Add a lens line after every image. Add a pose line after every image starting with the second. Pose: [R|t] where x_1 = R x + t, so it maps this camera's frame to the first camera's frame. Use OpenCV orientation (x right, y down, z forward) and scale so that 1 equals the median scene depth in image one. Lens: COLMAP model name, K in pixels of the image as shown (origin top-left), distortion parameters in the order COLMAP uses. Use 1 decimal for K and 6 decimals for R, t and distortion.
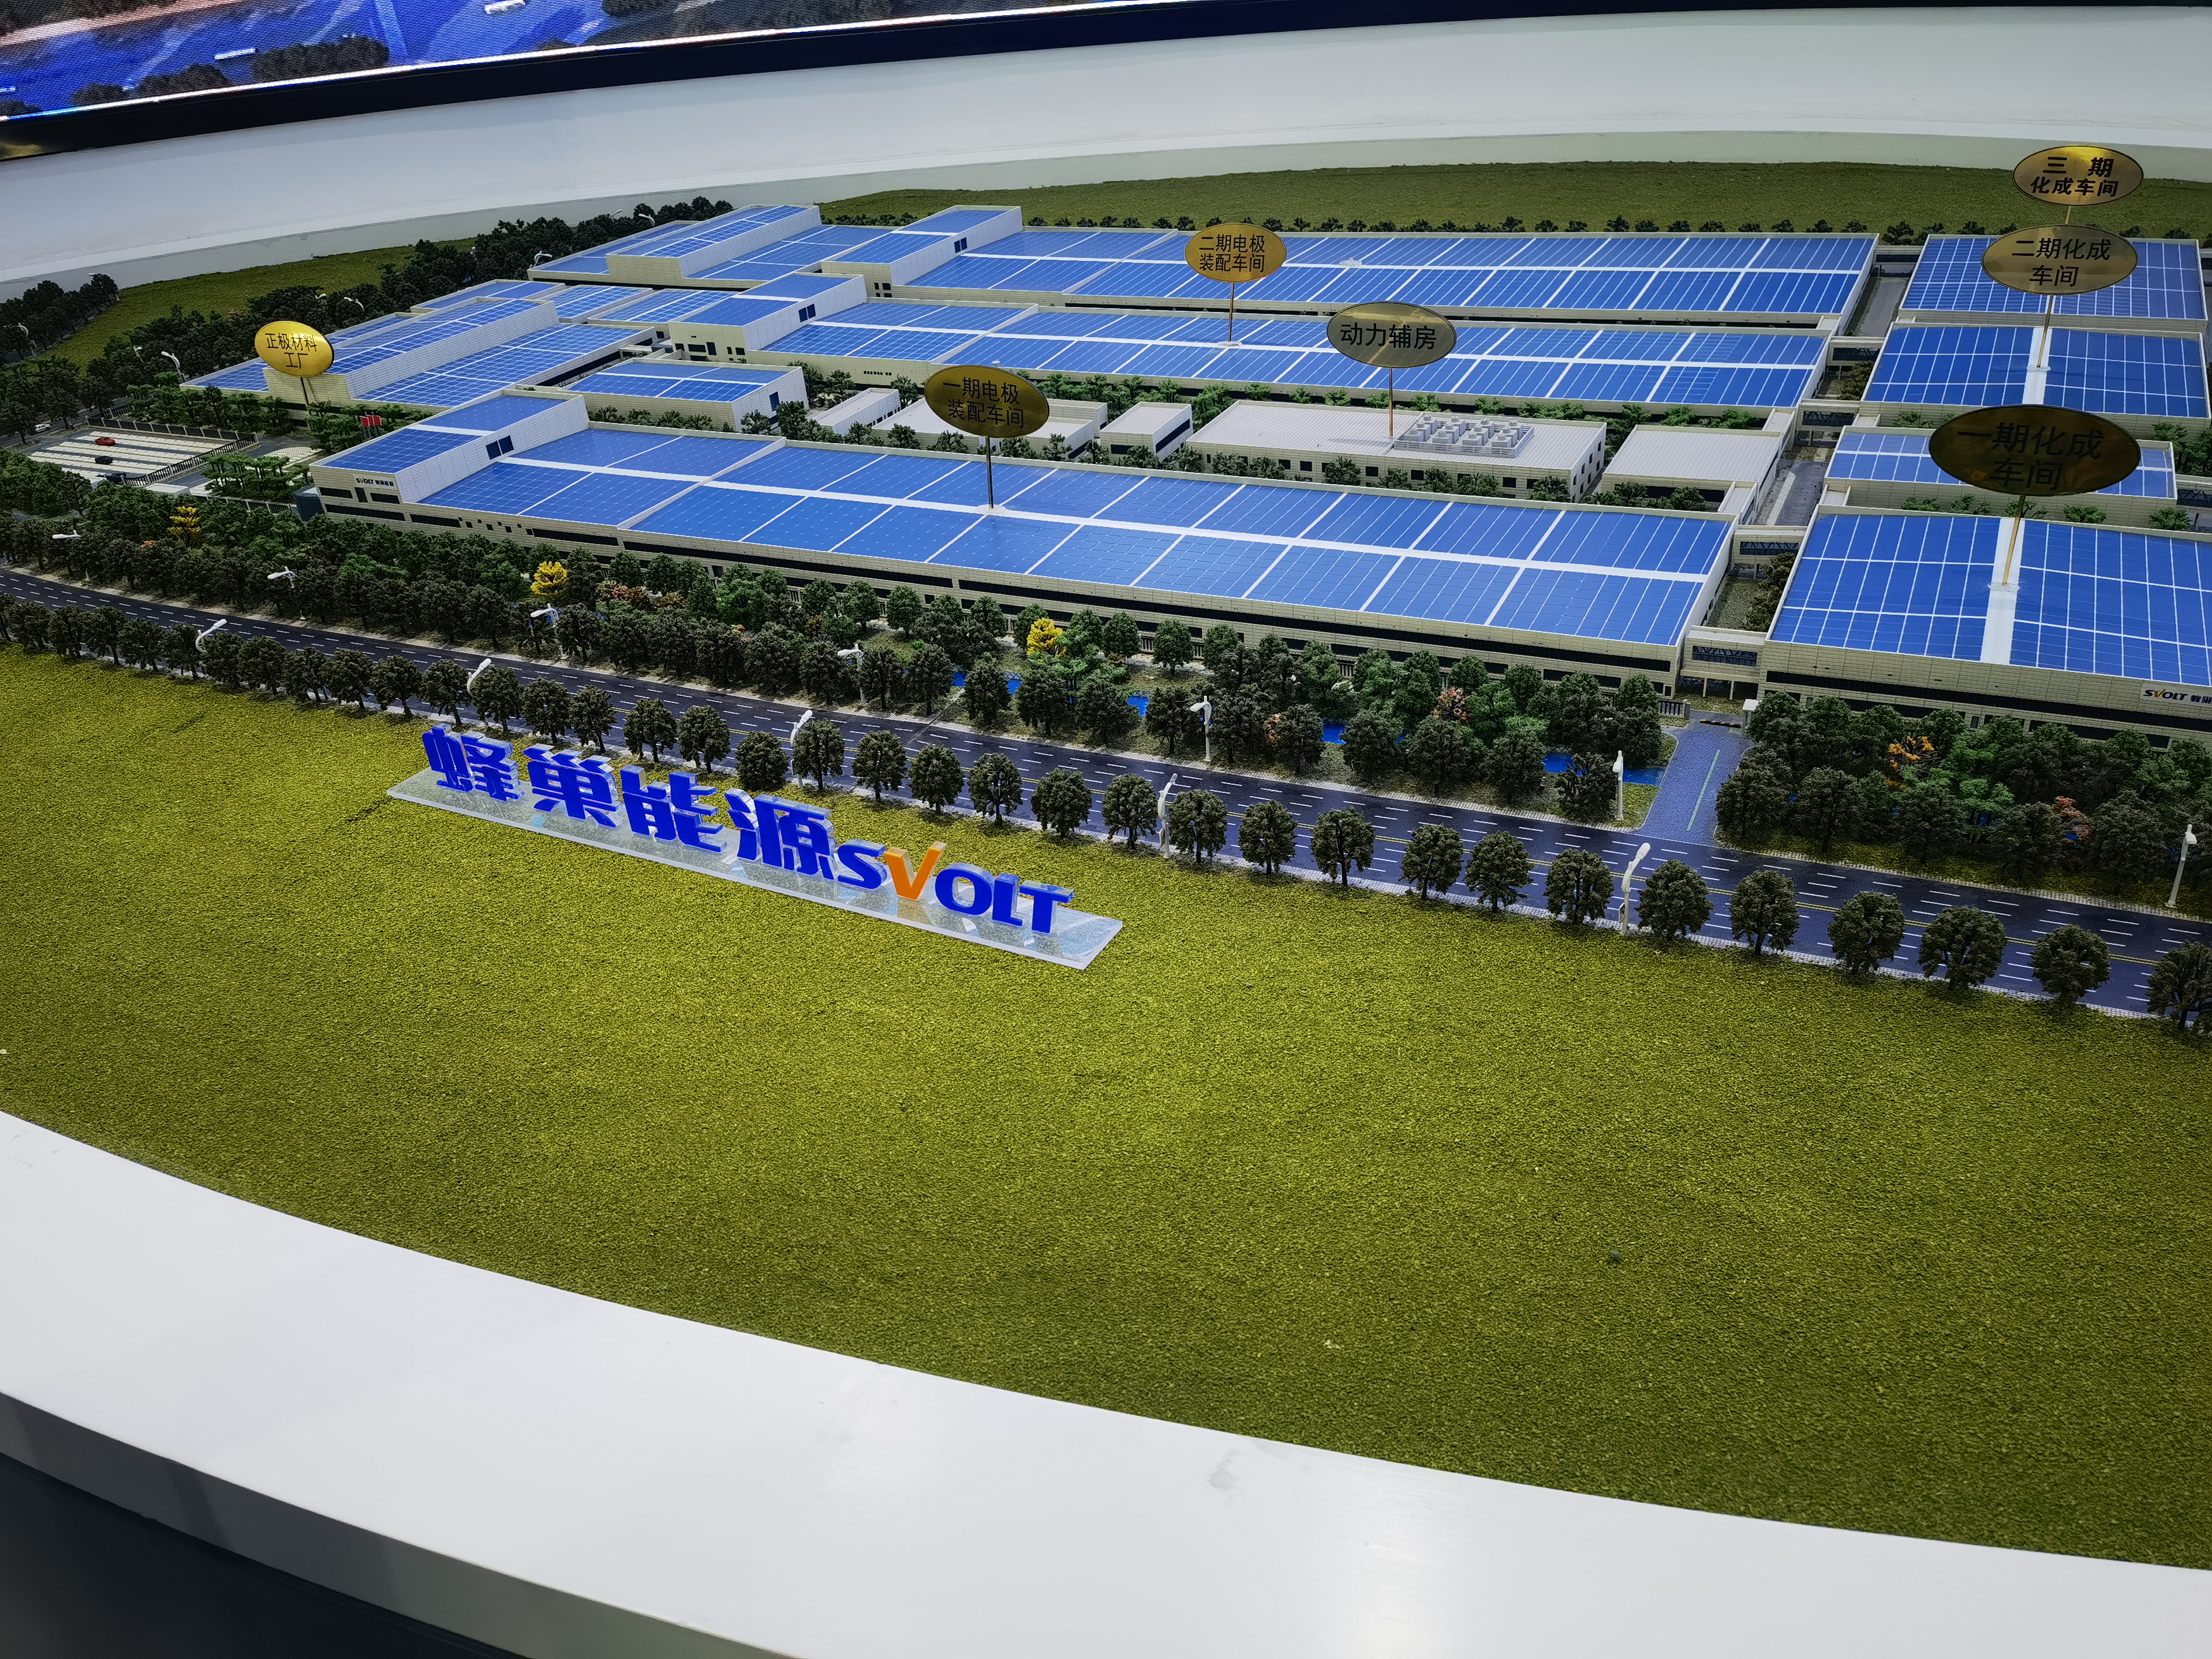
lens RADIAL K [[1840.6, 0, 1067.1], [0, 1840.6, 834.2], [0, 0, 1]] dist [0.177755, -0.241947]
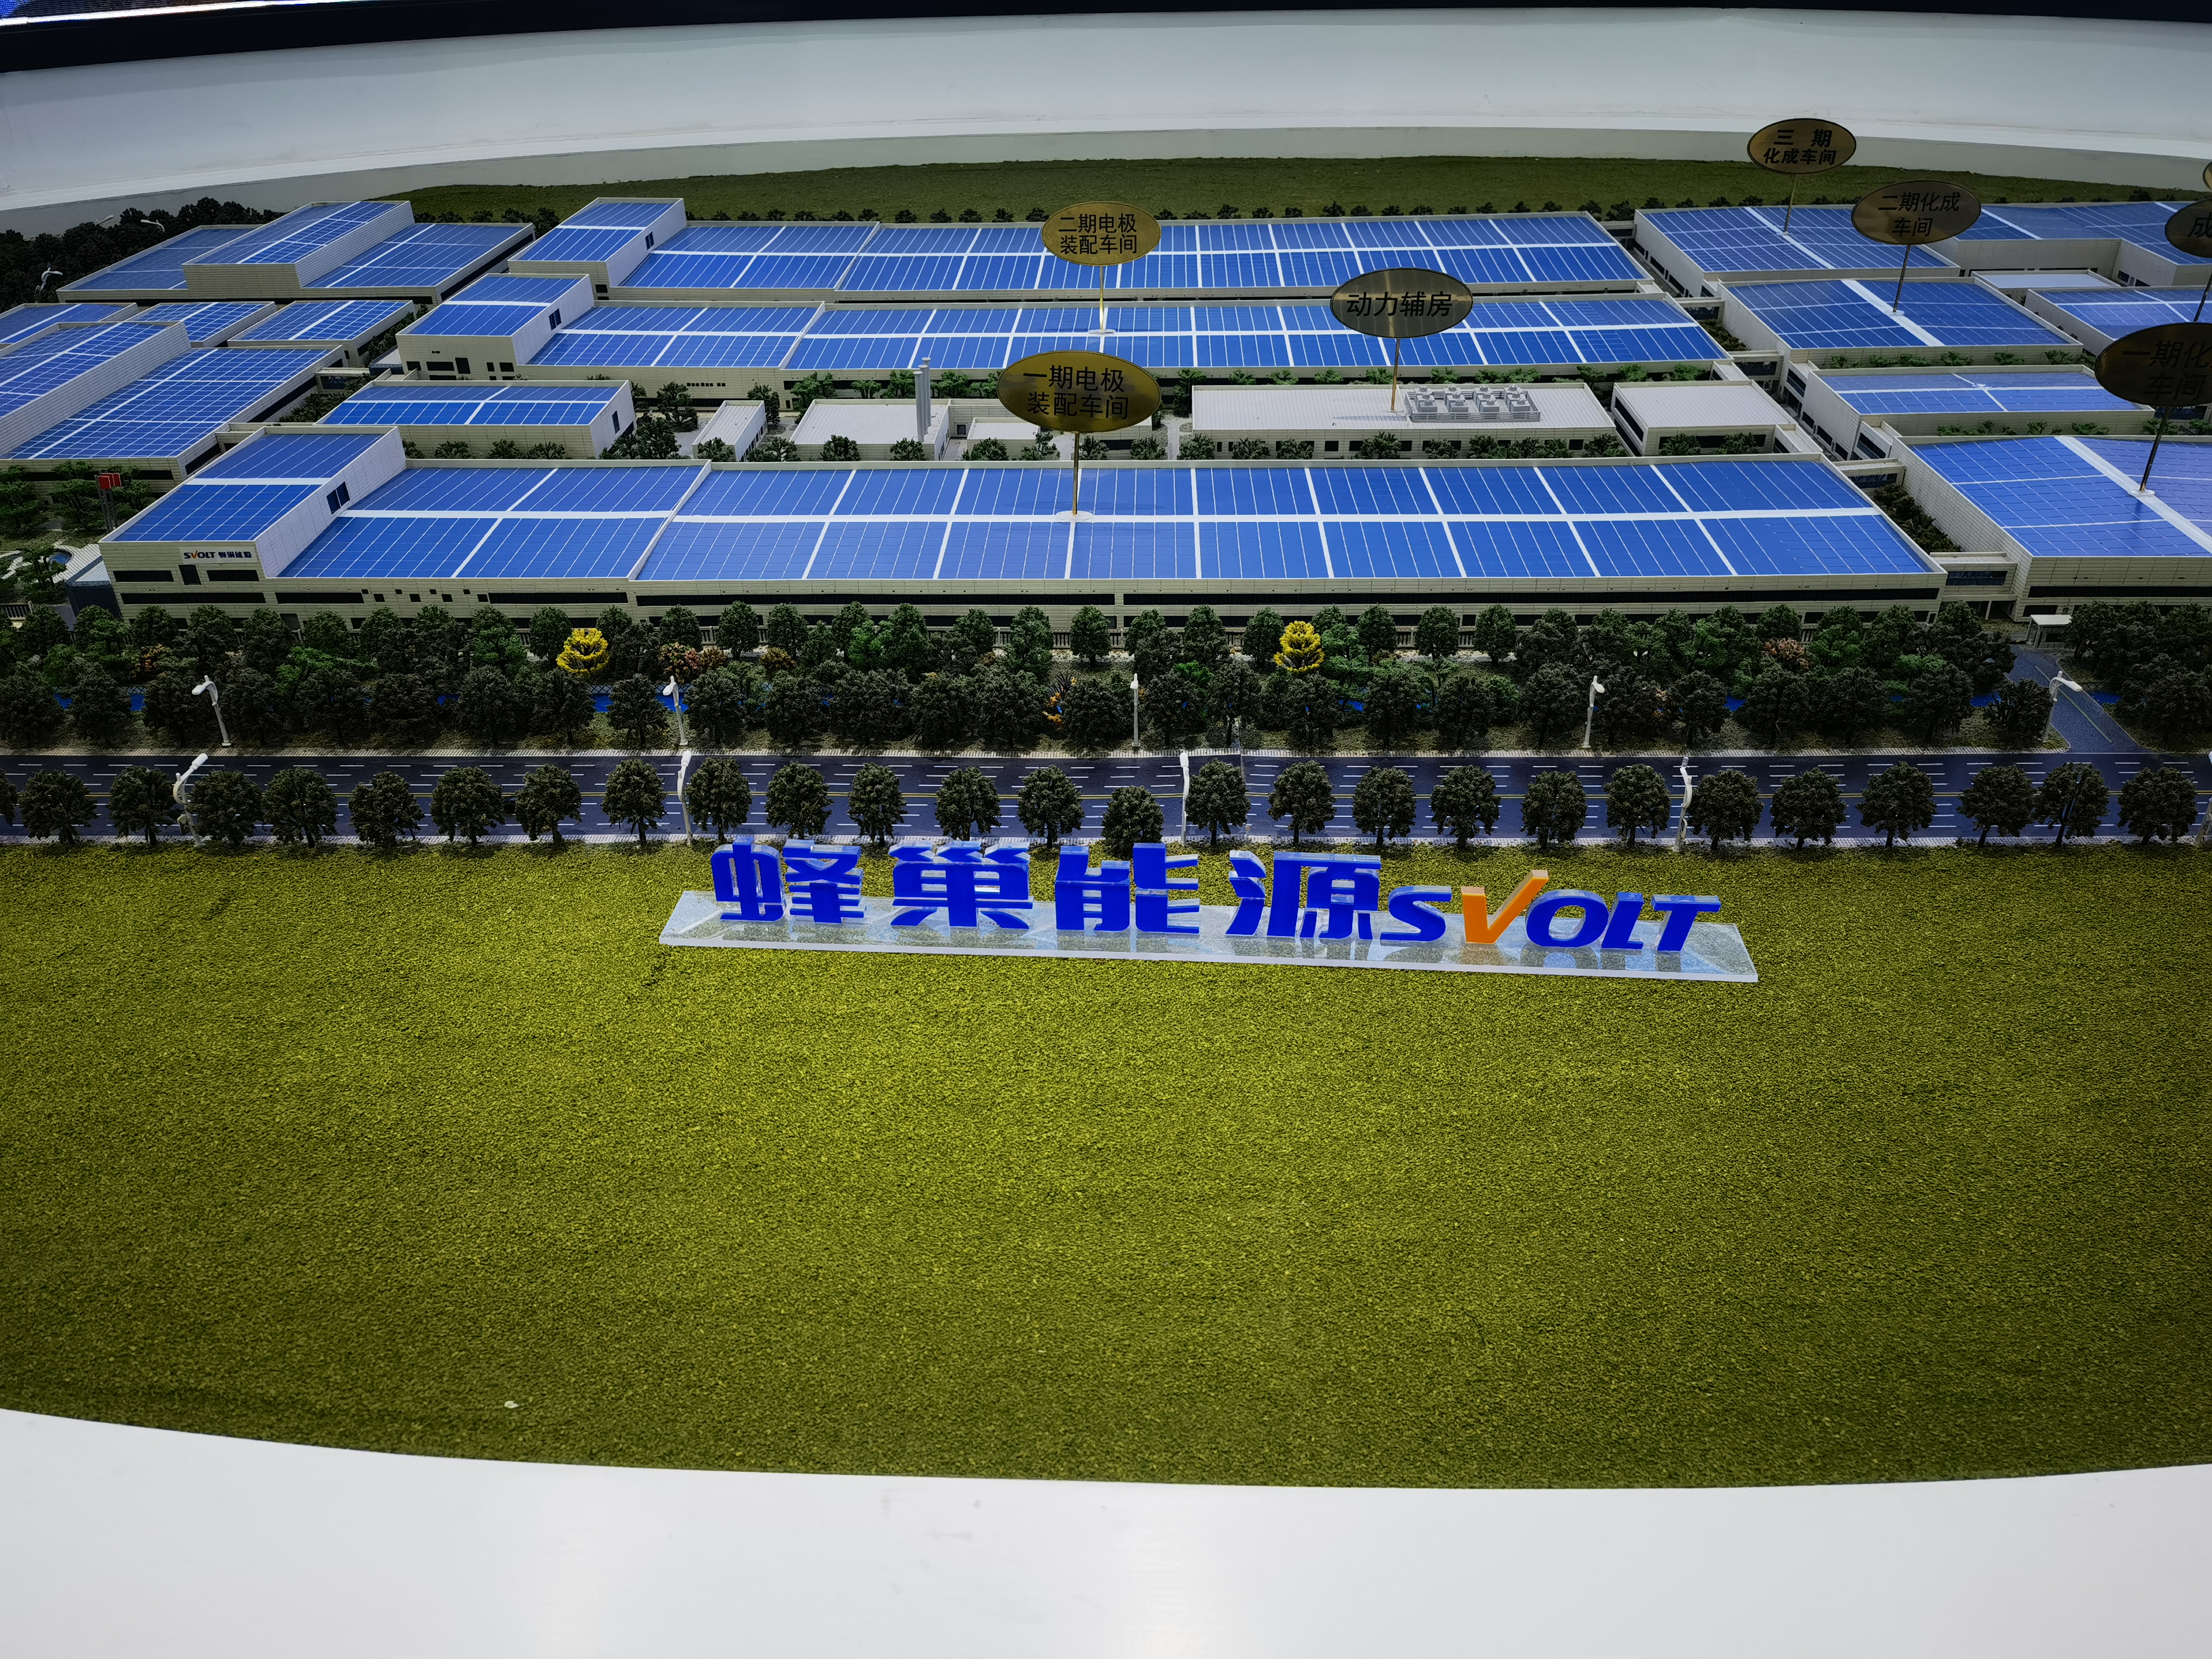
lens RADIAL K [[1840.6, 0, 1067.1], [0, 1840.6, 834.2], [0, 0, 1]] dist [0.177755, -0.241947]
pose [[0.897037, -0.152259, 0.414900, -0.433830], [0.158999, 0.987106, 0.018479, -0.043871], [-0.412363, 0.049392, 0.909680, 0.214390]]
